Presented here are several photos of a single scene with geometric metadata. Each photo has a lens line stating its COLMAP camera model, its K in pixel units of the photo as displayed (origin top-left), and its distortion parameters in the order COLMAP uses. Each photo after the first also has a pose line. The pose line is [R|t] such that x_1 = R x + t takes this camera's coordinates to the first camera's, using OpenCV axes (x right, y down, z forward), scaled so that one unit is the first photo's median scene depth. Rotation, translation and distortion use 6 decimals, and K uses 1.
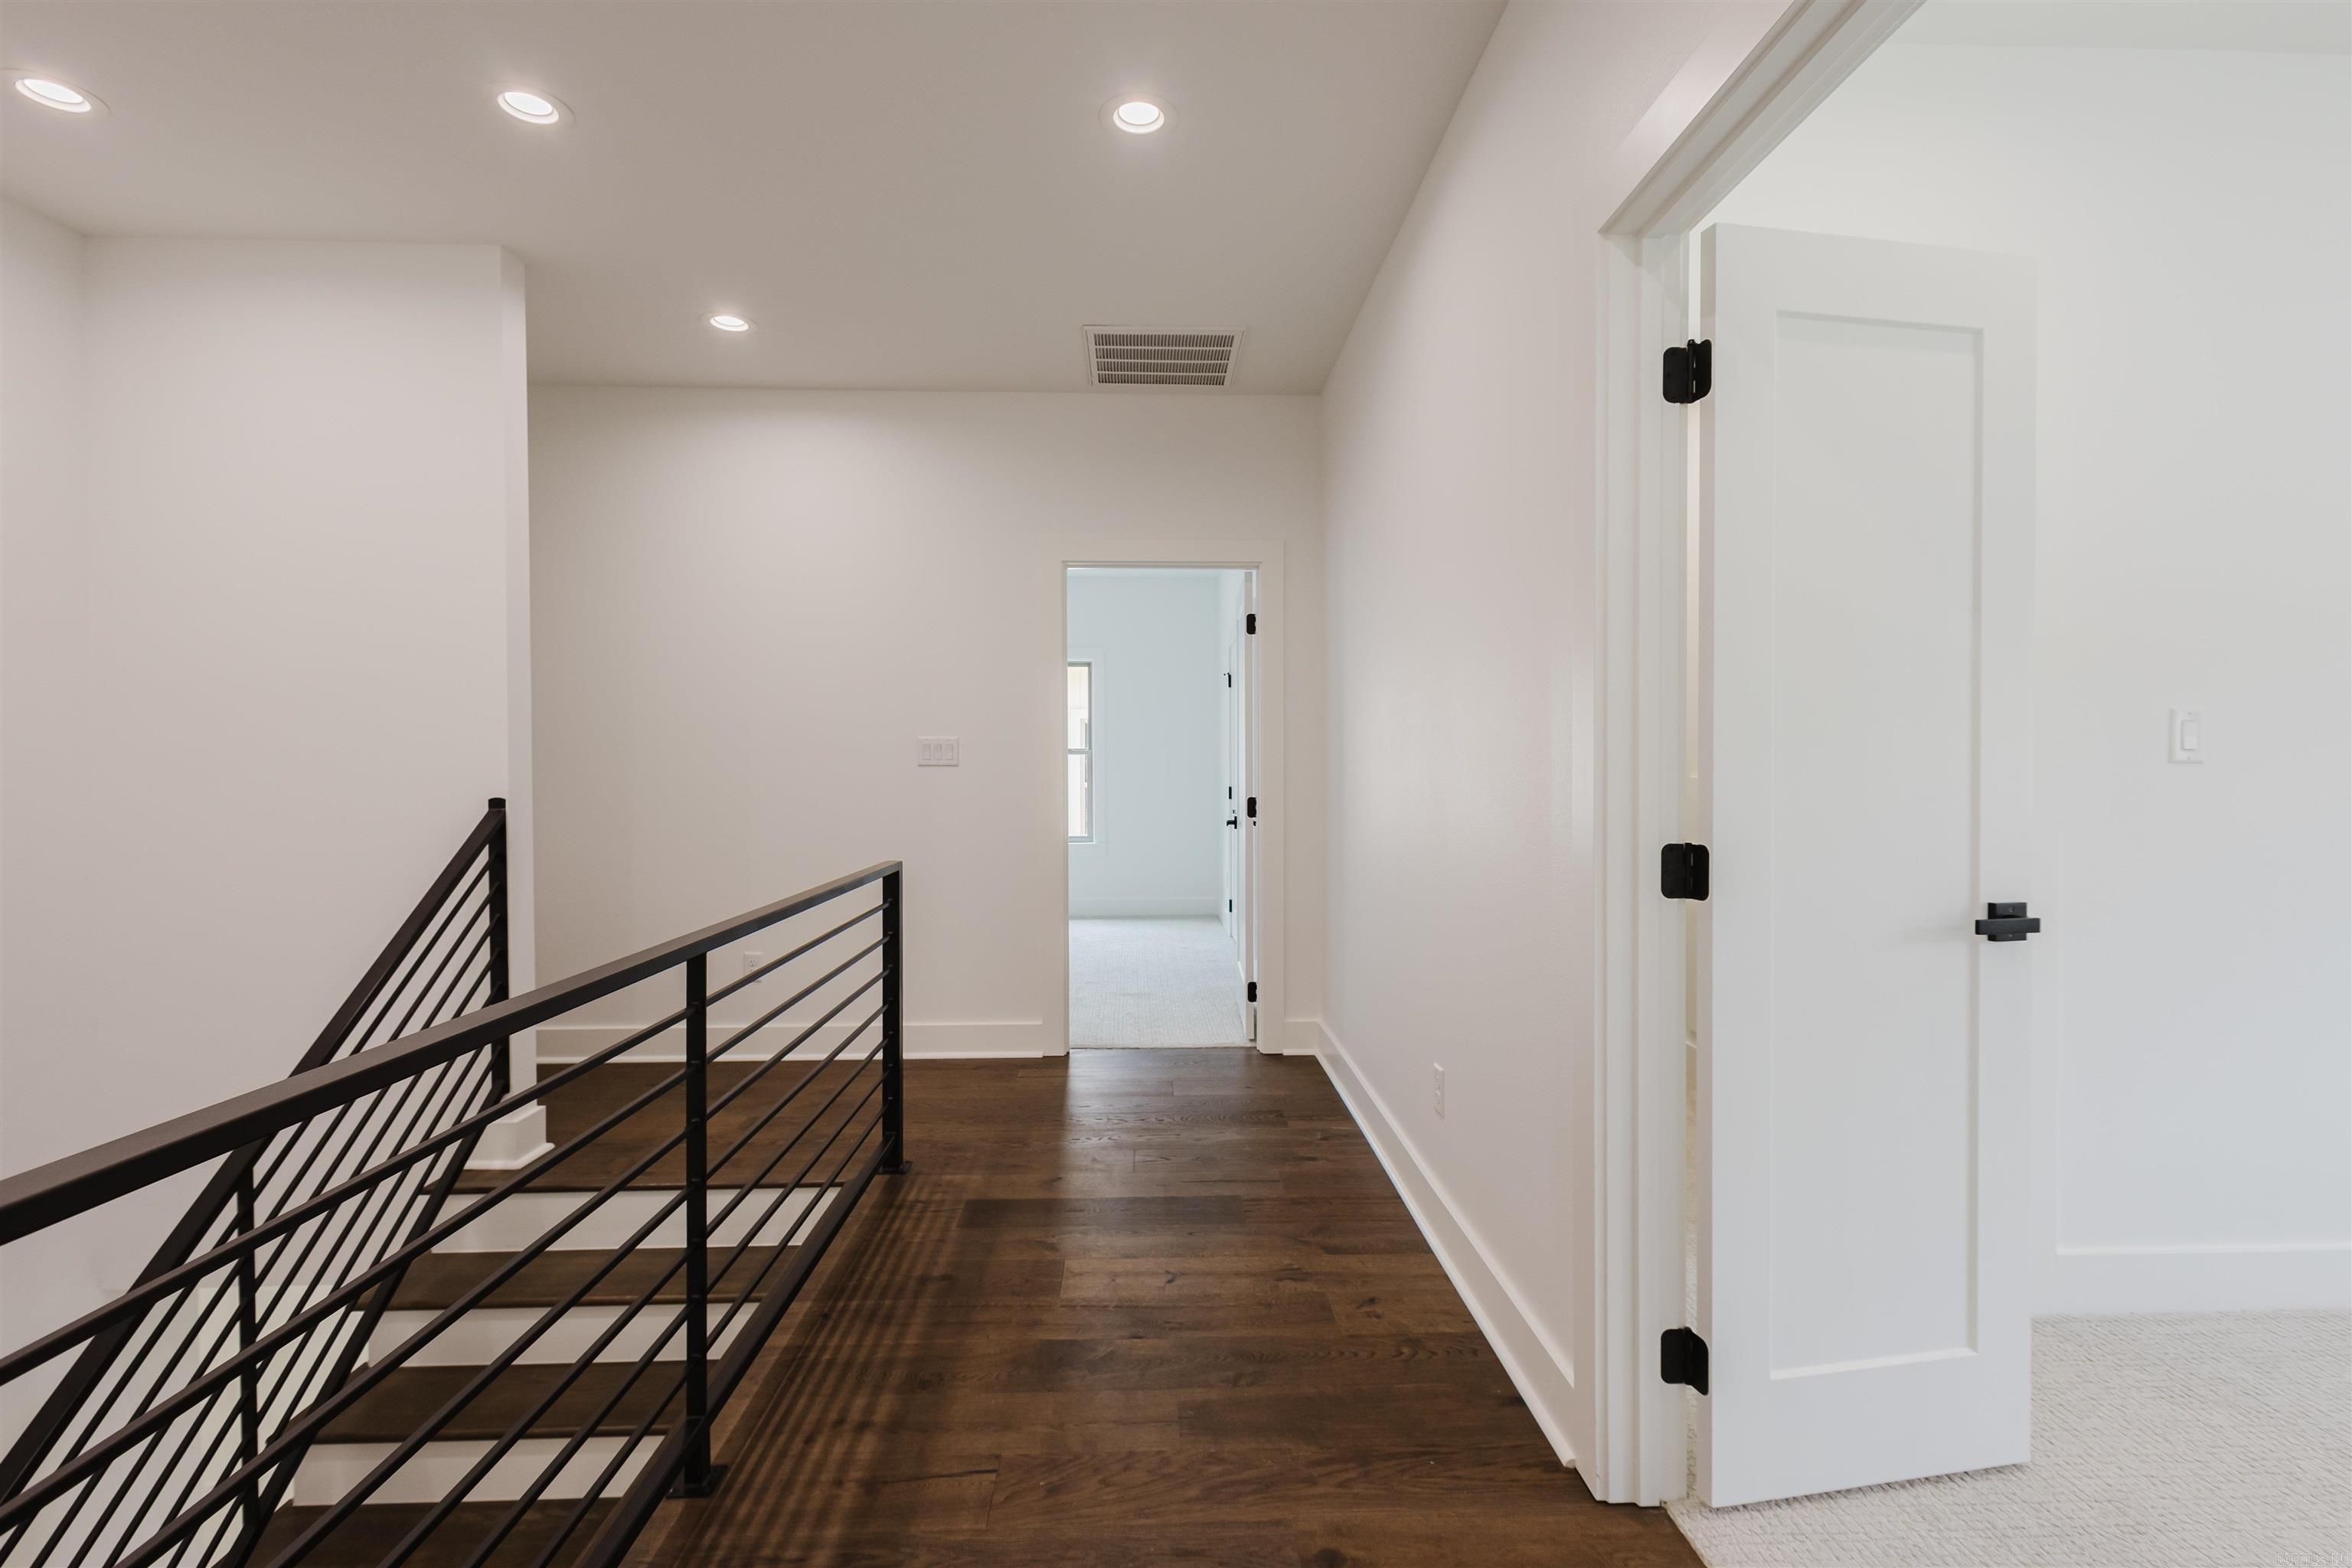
lens RADIAL K [[1073.9, 0, 1180.5], [0, 1073.9, 784.2], [0, 0, 1]] dist [0.012809, -0.005365]
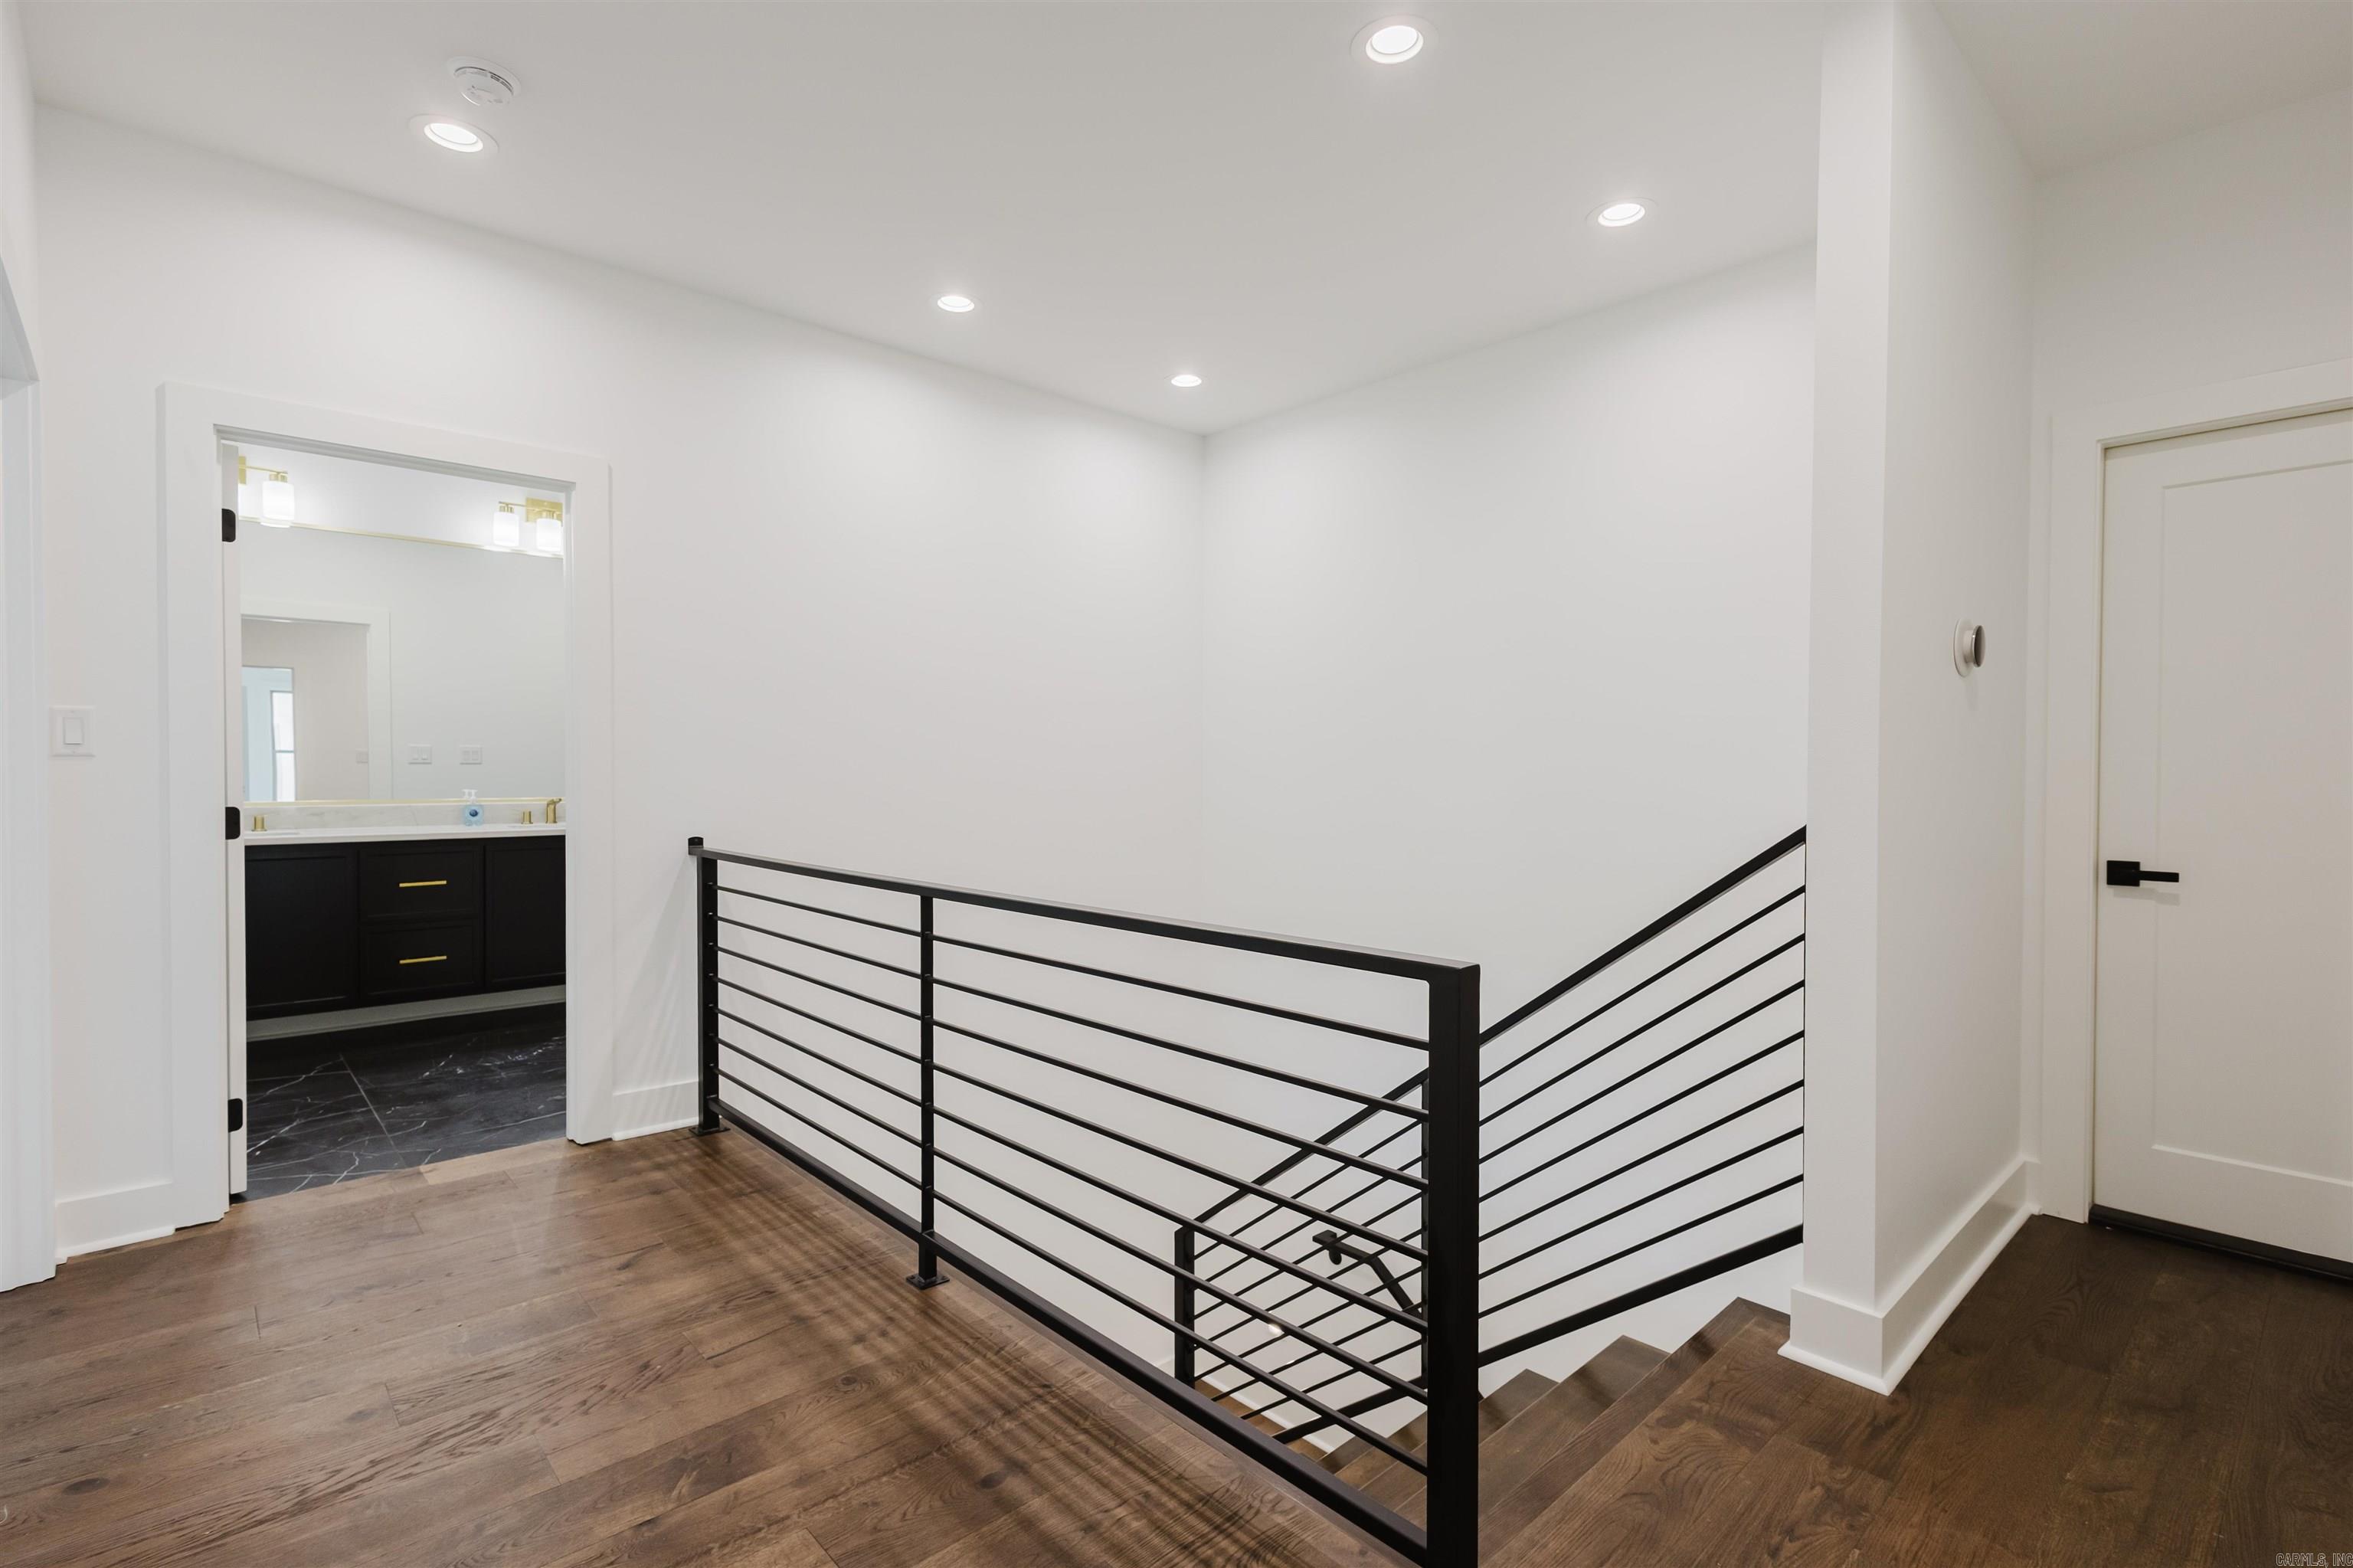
lens RADIAL K [[1074.4, 0, 1181.0], [0, 1074.4, 784.2], [0, 0, 1]] dist [0.012809, -0.005365]
pose [[-0.757382, 0.008722, -0.652914, 0.183482], [-0.007247, 0.999737, 0.021762, -0.019531], [0.652932, 0.021214, -0.757119, 2.008247]]
